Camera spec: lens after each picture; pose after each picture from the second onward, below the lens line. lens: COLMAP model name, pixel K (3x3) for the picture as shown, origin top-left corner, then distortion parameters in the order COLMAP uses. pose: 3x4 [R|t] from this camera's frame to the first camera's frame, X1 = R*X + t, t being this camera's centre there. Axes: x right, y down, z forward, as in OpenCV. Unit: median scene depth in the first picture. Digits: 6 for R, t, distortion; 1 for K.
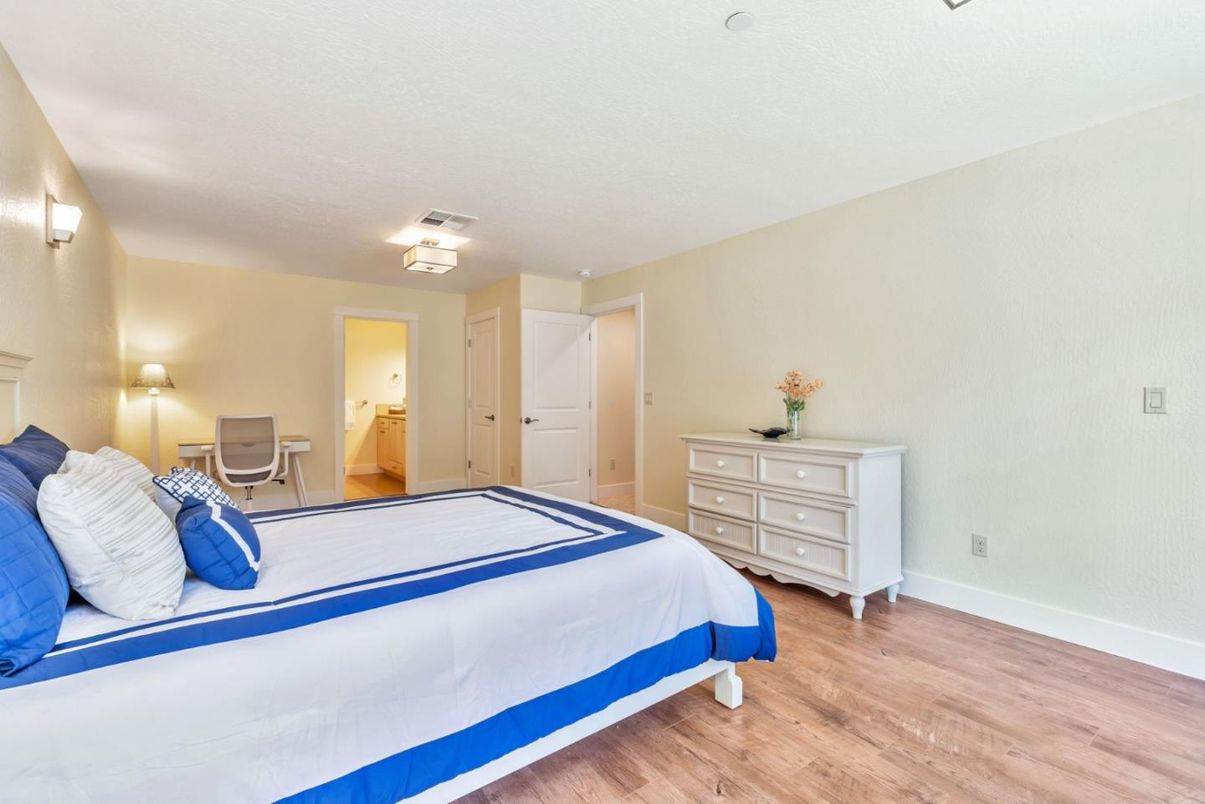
lens RADIAL K [[525.9, 0, 601.0], [0, 525.9, 392.0], [0, 0, 1]] dist [0.000347, -0.000288]
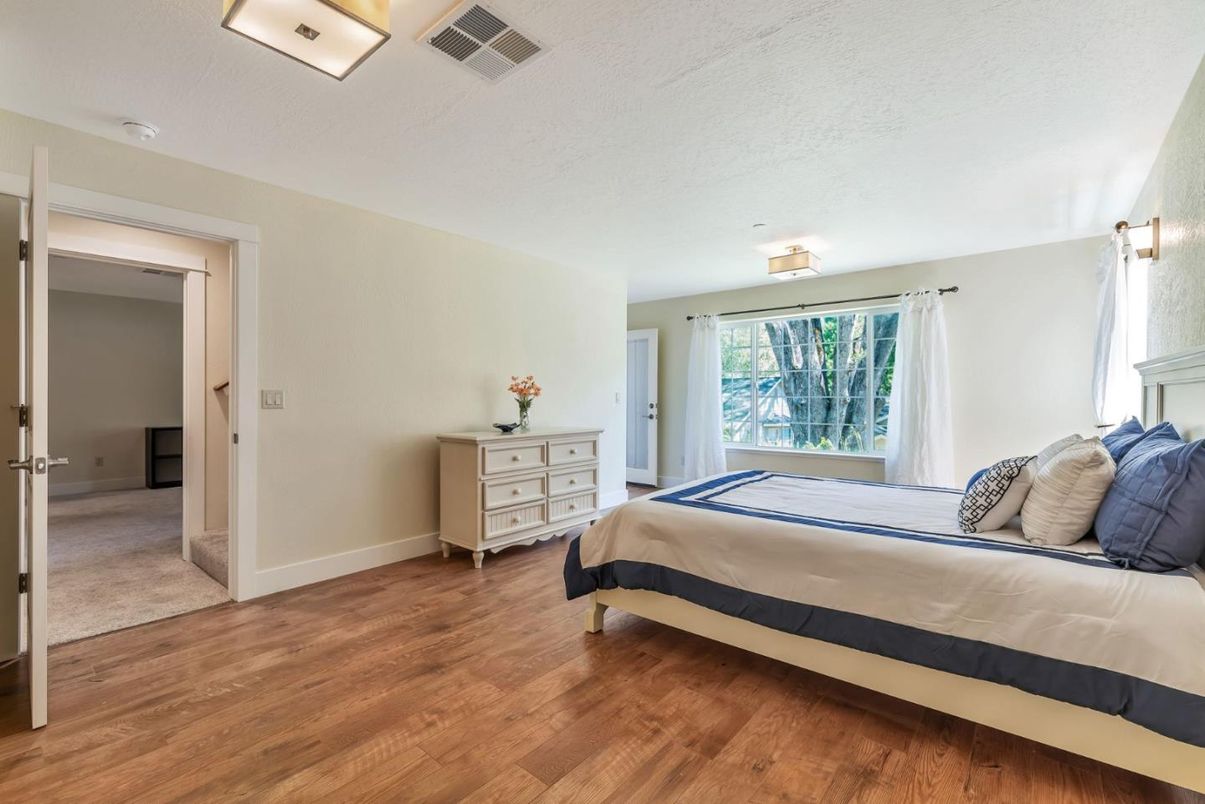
lens RADIAL K [[528.5, 0, 606.1], [0, 528.5, 403.7], [0, 0, 1]] dist [0.000220, -0.000076]
pose [[-0.247550, -0.006633, 0.968852, -0.906712], [-0.012477, 0.999915, 0.003658, 0.015480], [-0.968795, -0.011183, -0.247612, 1.117263]]
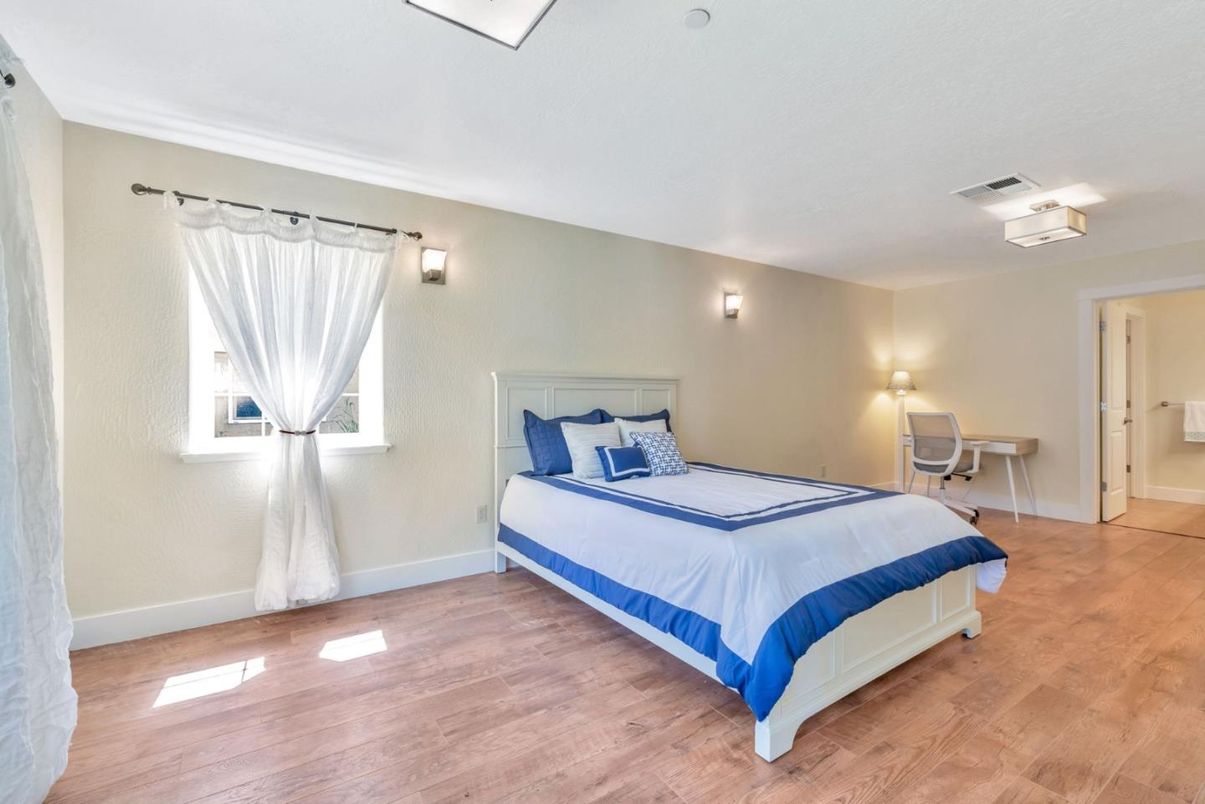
lens RADIAL K [[528.5, 0, 606.1], [0, 528.5, 403.7], [0, 0, 1]] dist [0.000220, -0.000076]
pose [[-0.045332, 0.011079, -0.998911, 0.636954], [0.012843, 0.999862, 0.010507, 0.002563], [0.998889, -0.012353, -0.045468, 0.444873]]
